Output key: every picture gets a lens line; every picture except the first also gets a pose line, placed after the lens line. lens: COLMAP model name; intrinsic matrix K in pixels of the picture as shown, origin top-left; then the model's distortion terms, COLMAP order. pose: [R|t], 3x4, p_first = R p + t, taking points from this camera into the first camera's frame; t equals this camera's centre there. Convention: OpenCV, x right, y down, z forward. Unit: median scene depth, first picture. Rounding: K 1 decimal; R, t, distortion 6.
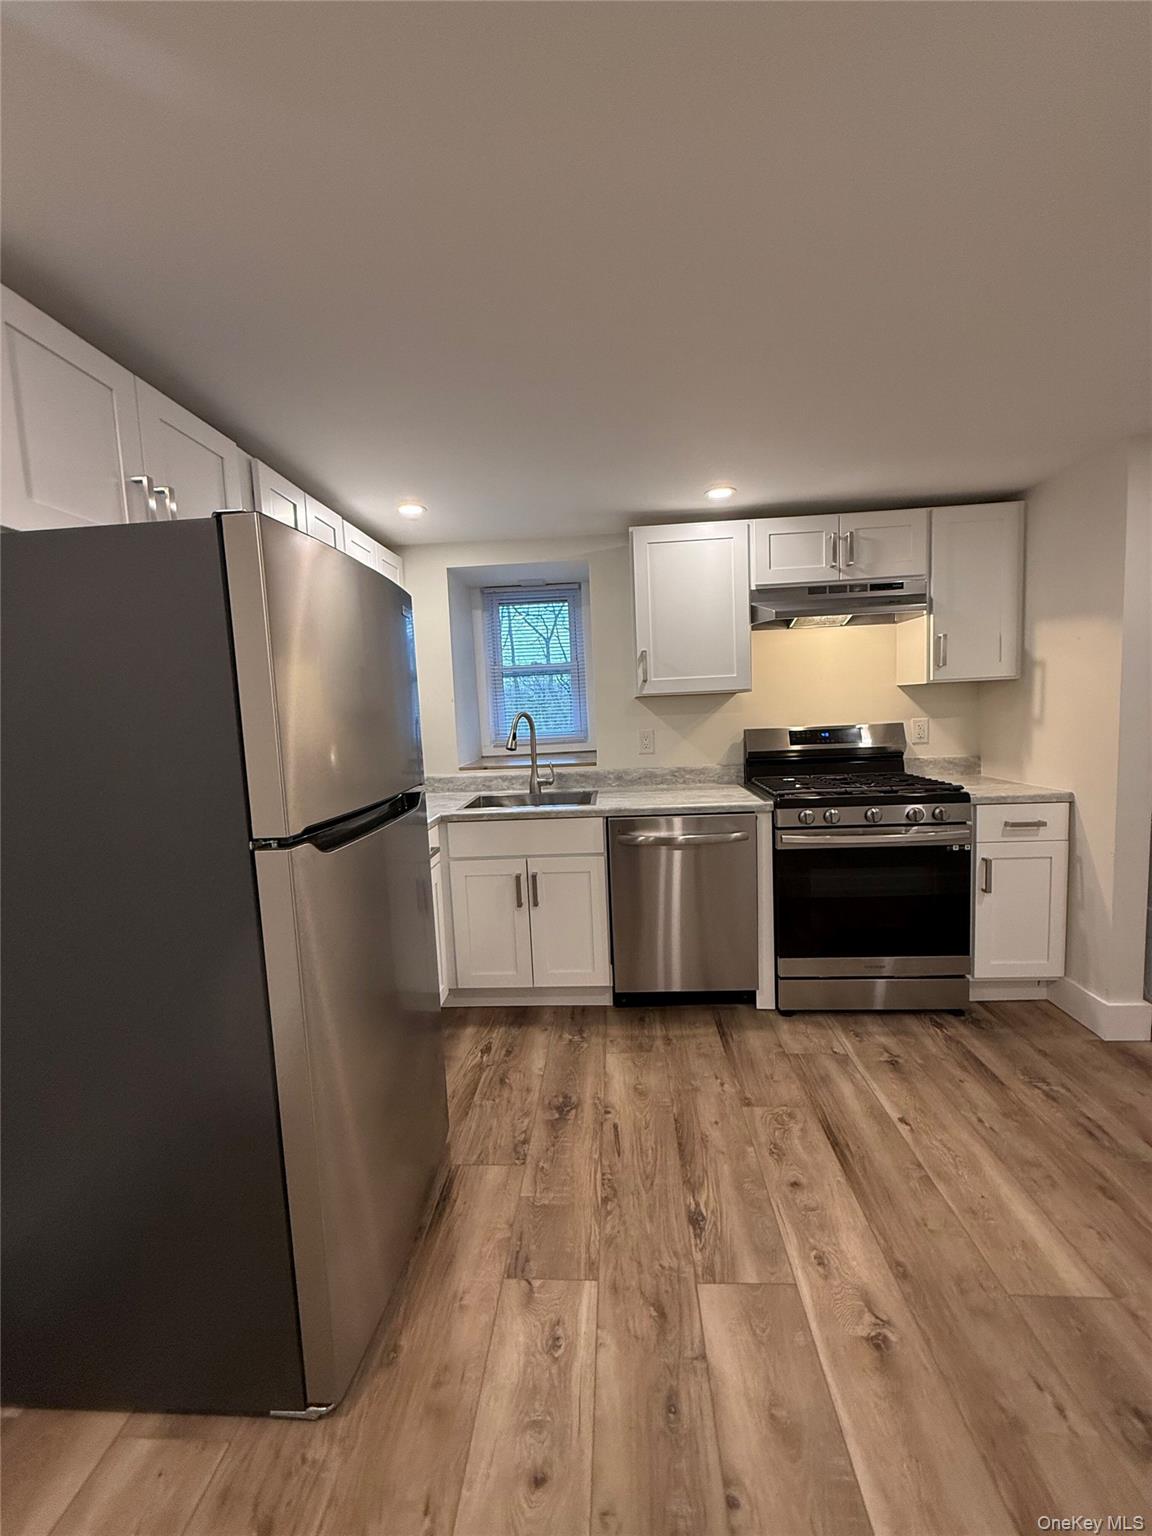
lens RADIAL K [[606.2, 0, 576.3], [0, 606.2, 763.4], [0, 0, 1]] dist [-0.000394, 0.000036]
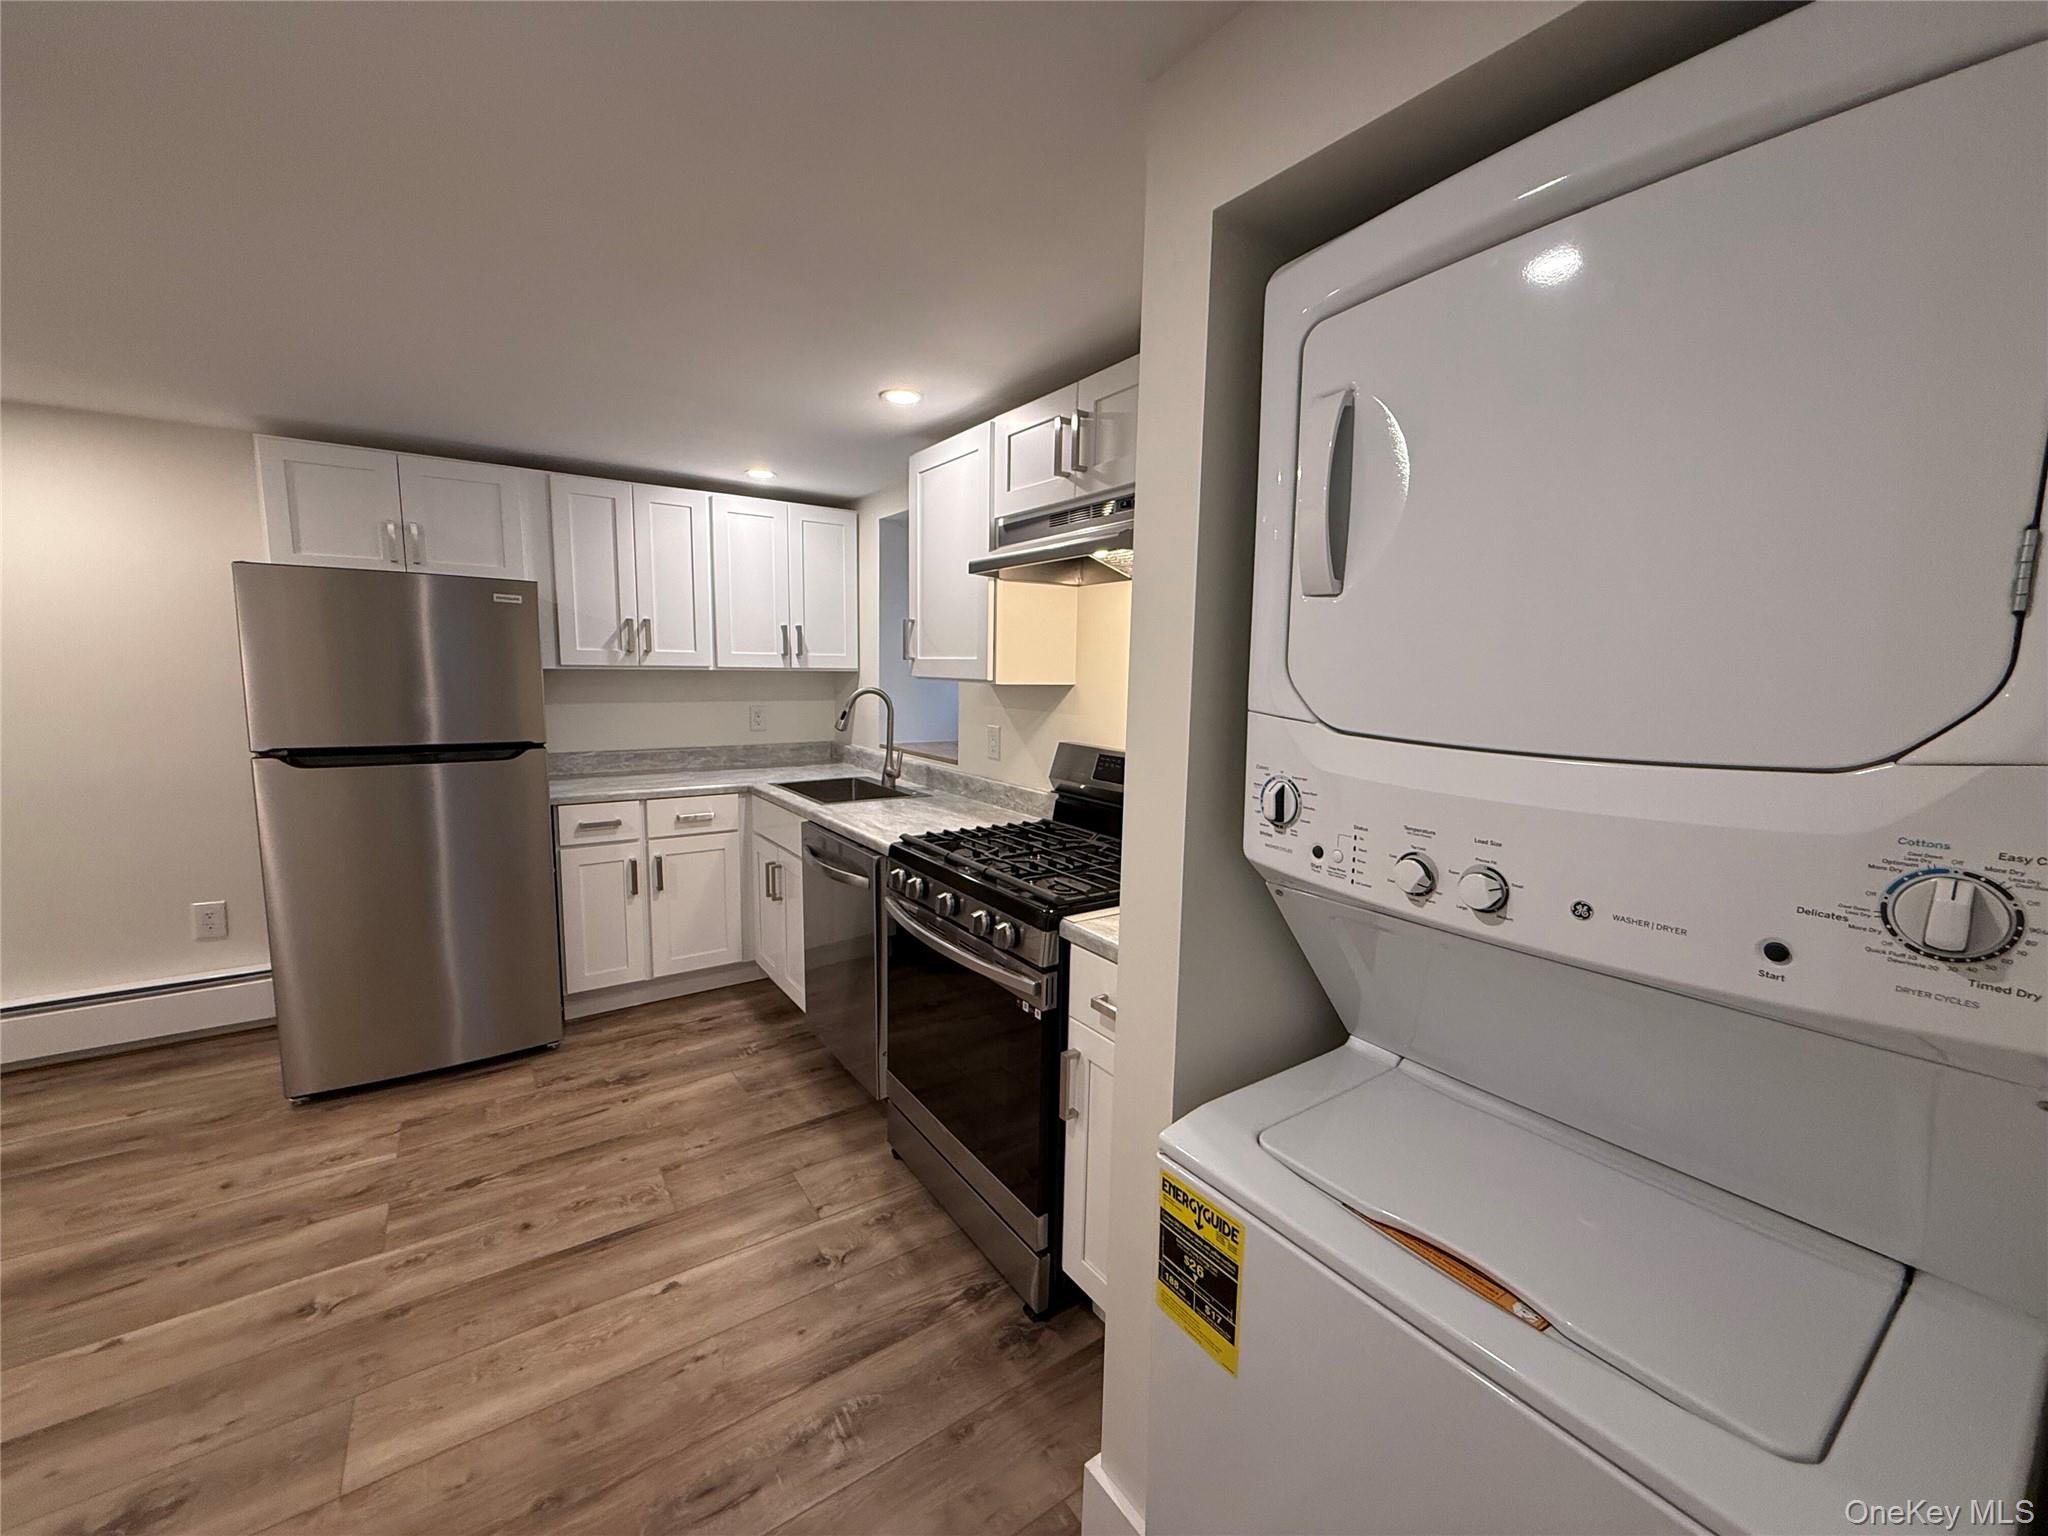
lens RADIAL K [[808.2, 0, 1018.7], [0, 808.2, 769.8], [0, 0, 1]] dist [-0.000394, 0.000036]
pose [[0.616094, 0.155226, -0.772226, 1.307340], [-0.117605, 0.987528, 0.104677, -0.159644], [0.778844, 0.026327, 0.626665, 0.628848]]
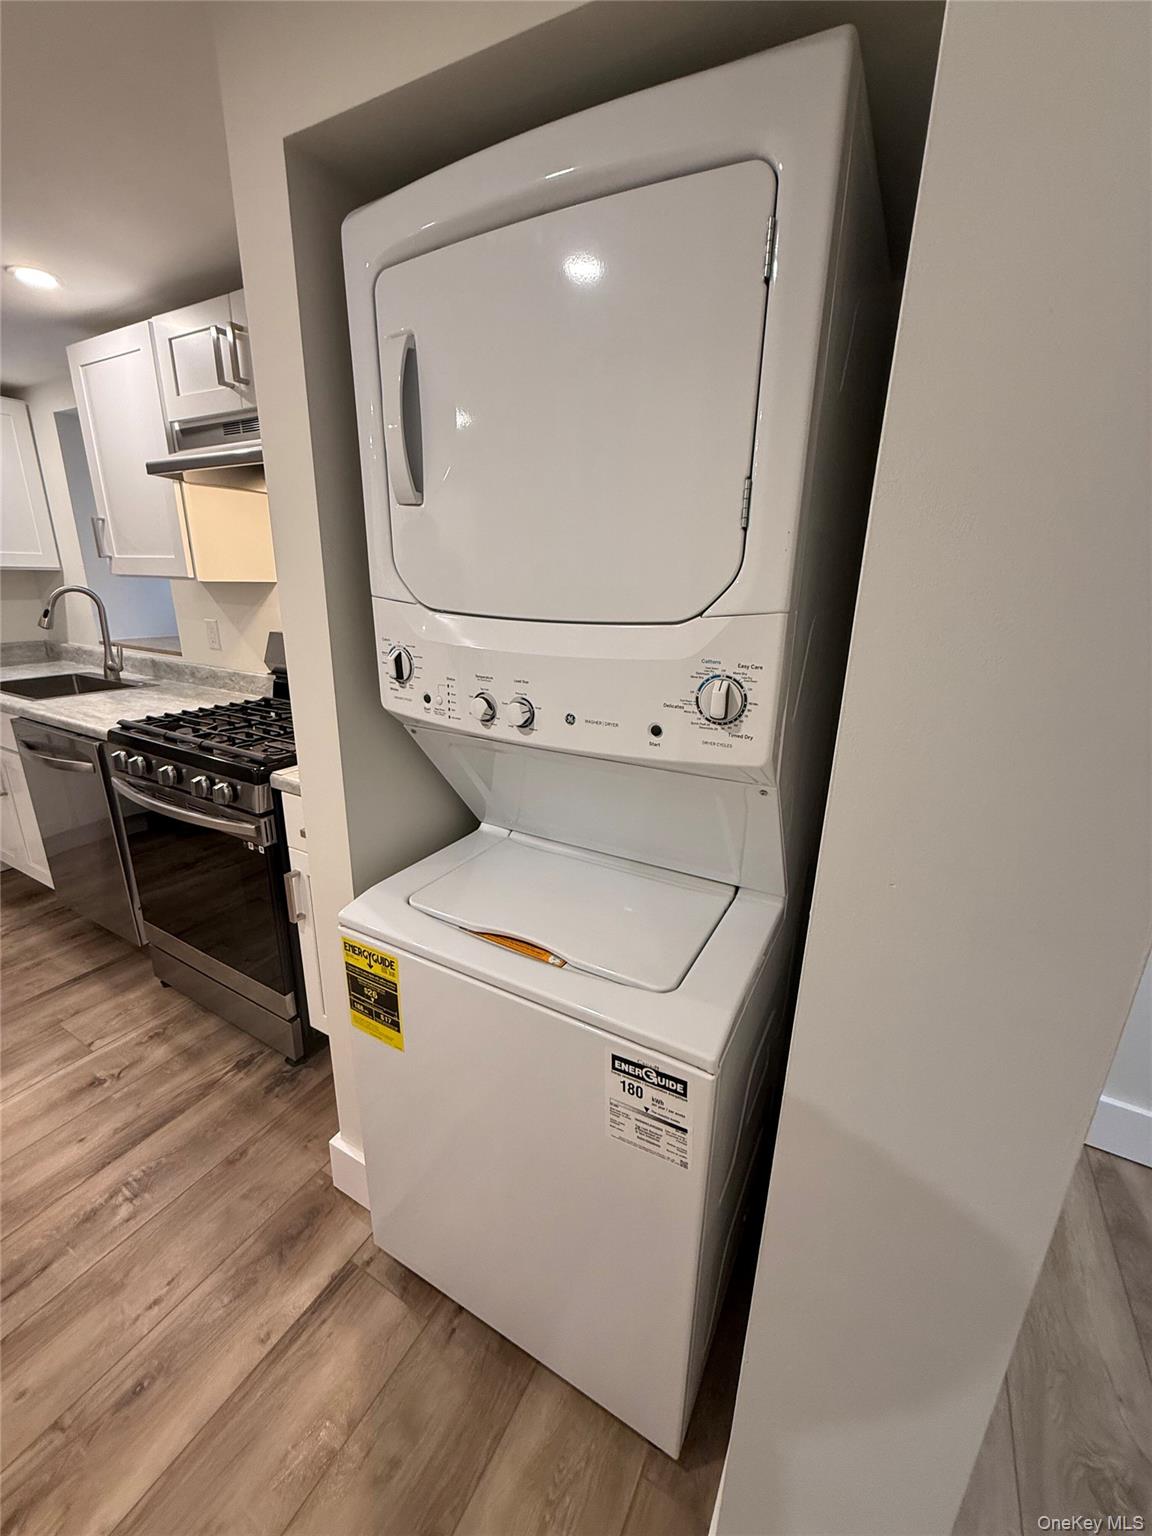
lens RADIAL K [[606.2, 0, 576.3], [0, 606.2, 763.4], [0, 0, 1]] dist [-0.000394, 0.000036]
pose [[0.898994, 0.189924, -0.394637, 1.371587], [-0.103762, 0.967788, 0.229389, -0.158697], [0.425492, -0.165271, 0.889743, 0.662539]]
